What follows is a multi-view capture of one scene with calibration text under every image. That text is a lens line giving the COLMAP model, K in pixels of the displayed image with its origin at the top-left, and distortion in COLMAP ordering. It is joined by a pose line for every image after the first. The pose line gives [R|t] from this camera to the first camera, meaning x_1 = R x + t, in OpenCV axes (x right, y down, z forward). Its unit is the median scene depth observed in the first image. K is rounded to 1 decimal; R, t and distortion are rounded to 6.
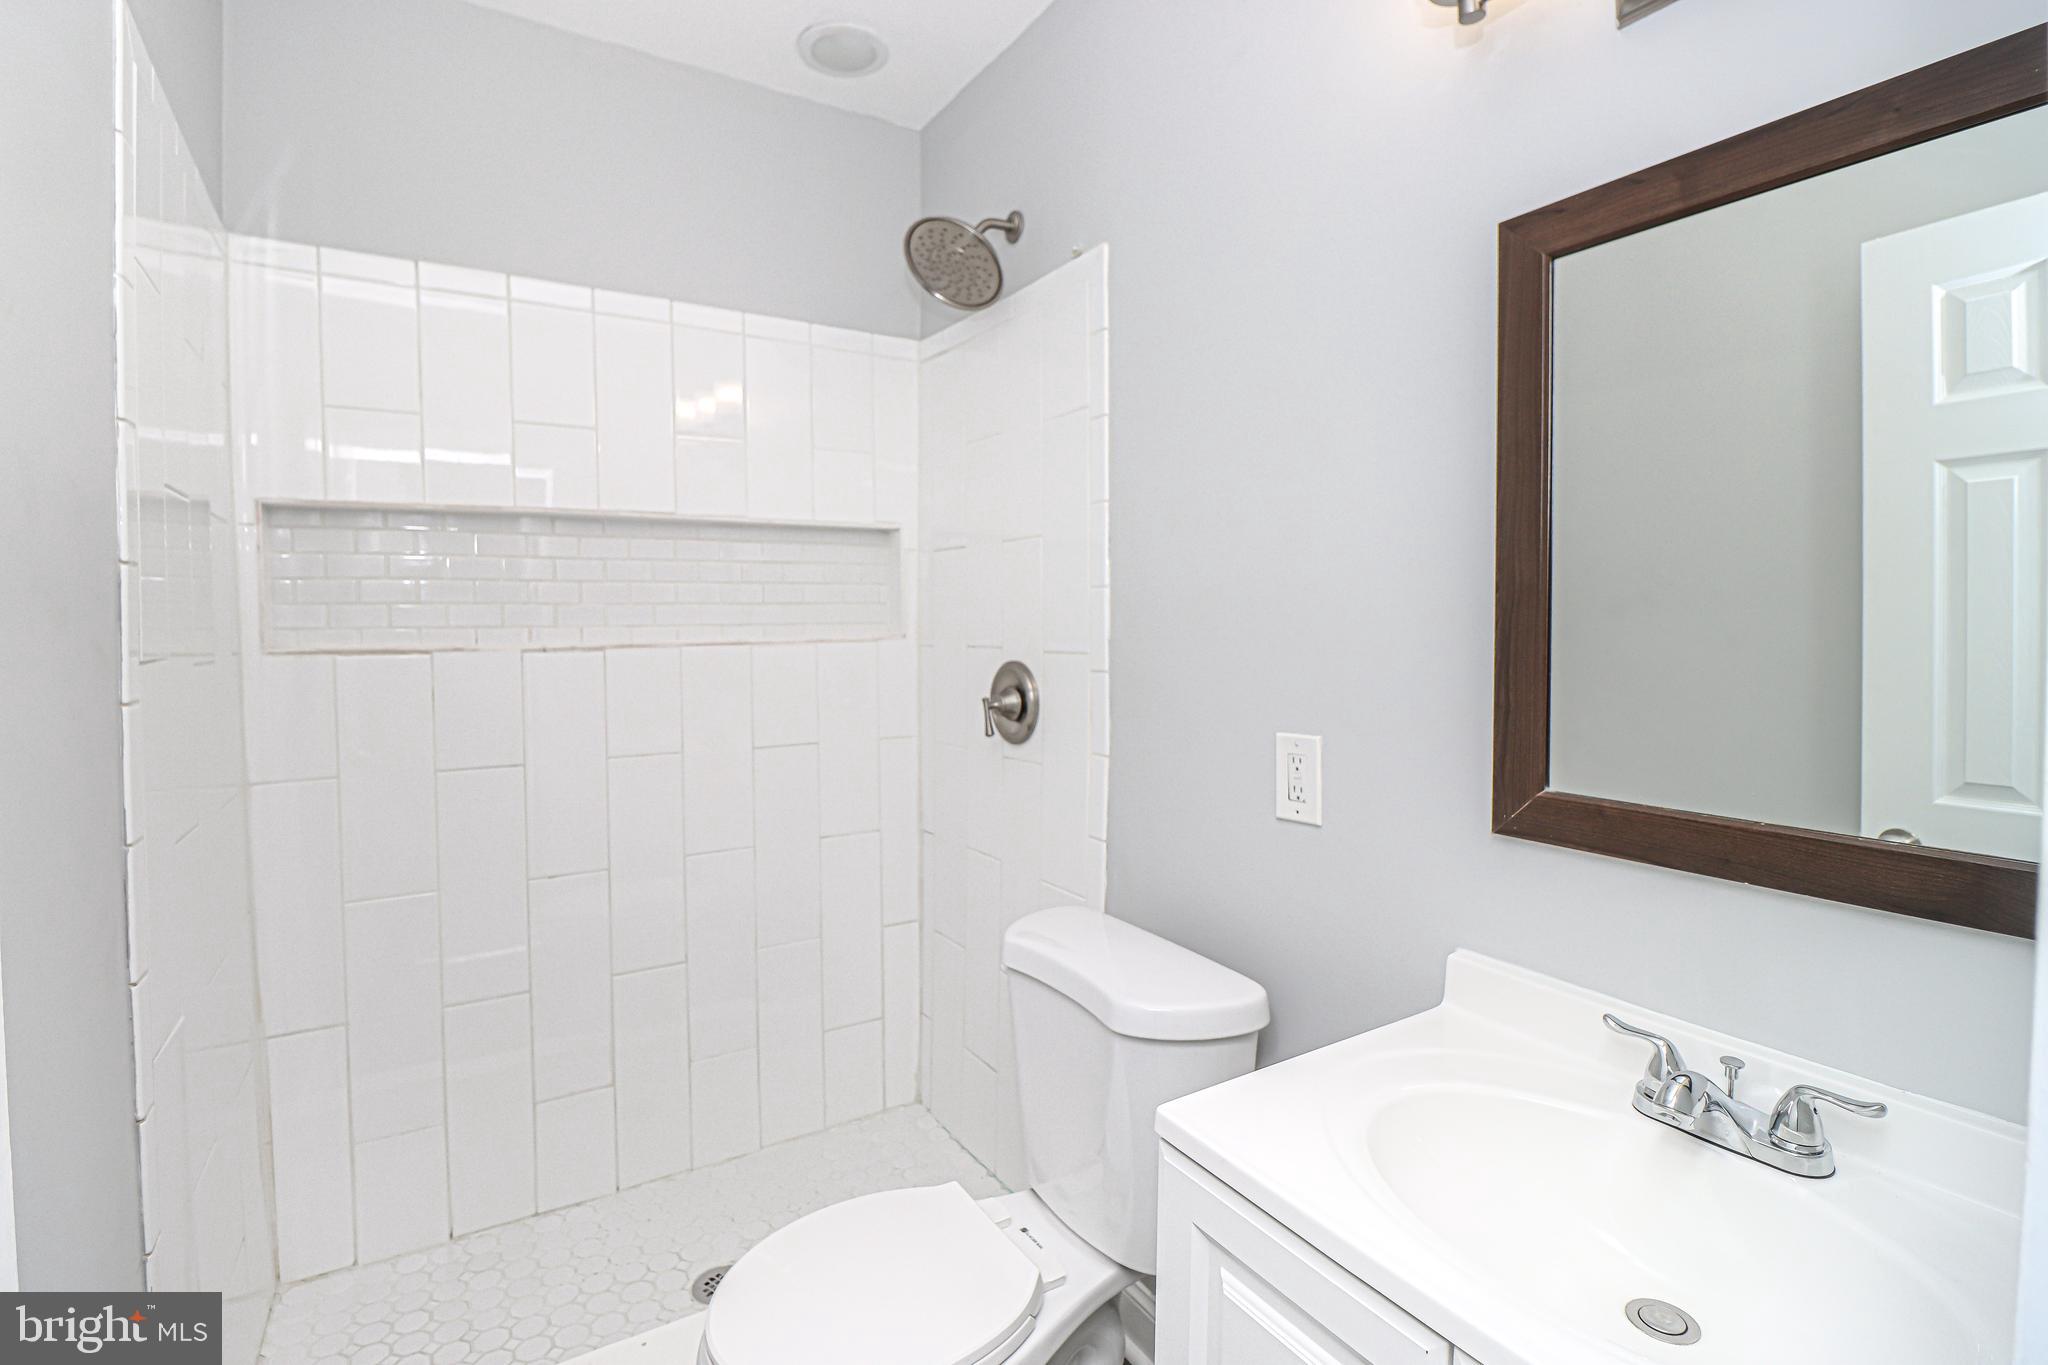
lens RADIAL K [[946.2, 0, 998.0], [0, 946.2, 654.5], [0, 0, 1]] dist [0.000144, -0.010284]
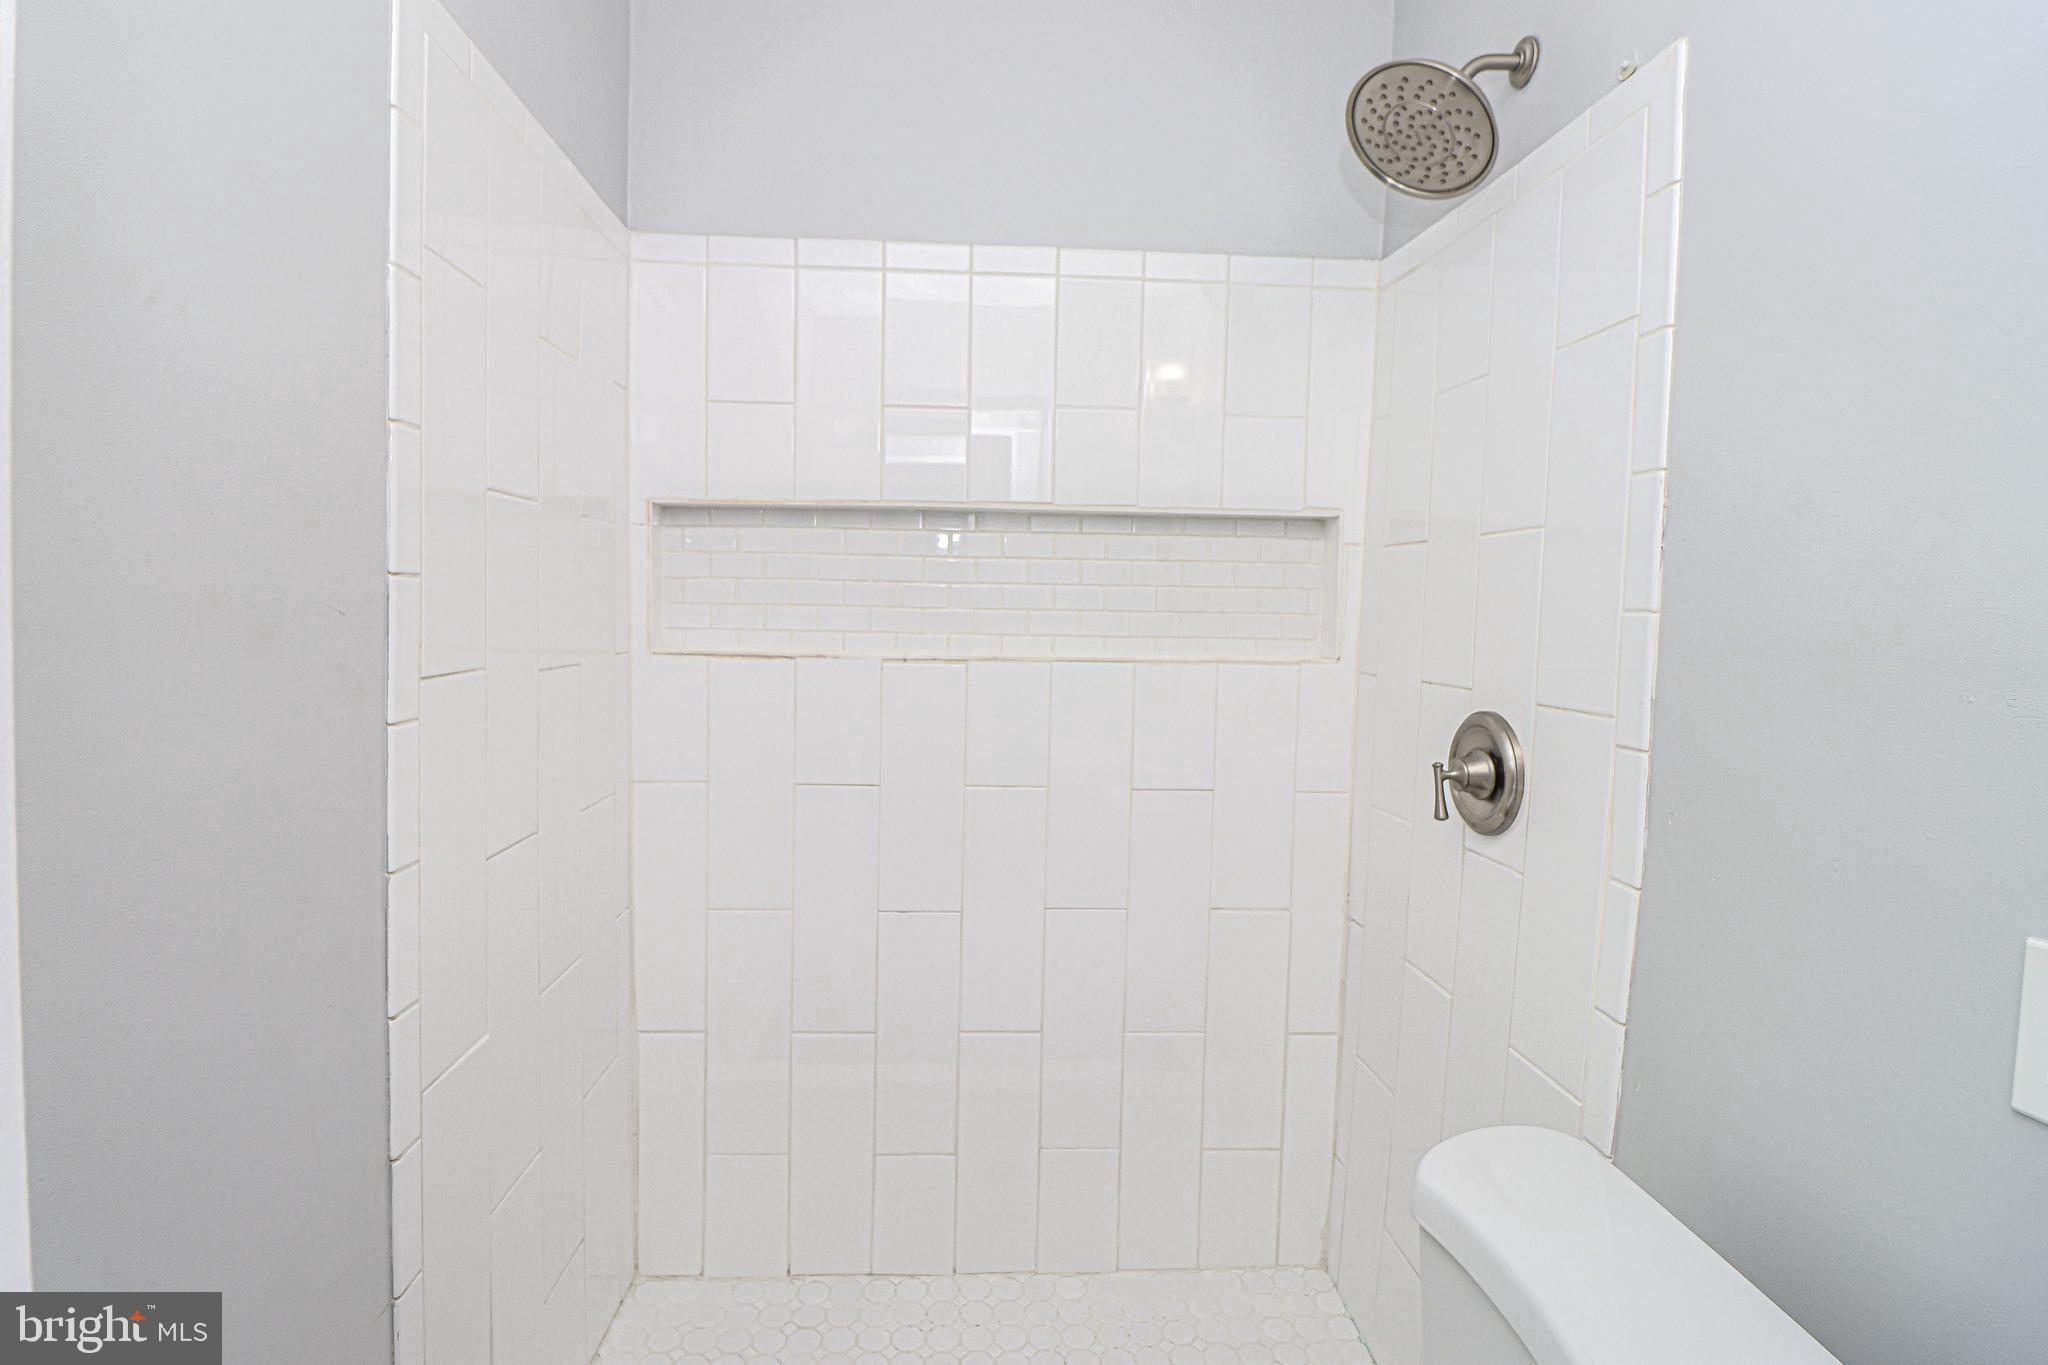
lens RADIAL K [[960.9, 0, 1017.9], [0, 960.9, 656.5], [0, 0, 1]] dist [0.000870, -0.011129]
pose [[0.883505, 0.052829, -0.465432, 0.039466], [-0.044456, 0.998592, 0.028957, -0.039416], [0.466307, -0.004892, 0.884610, 0.246520]]
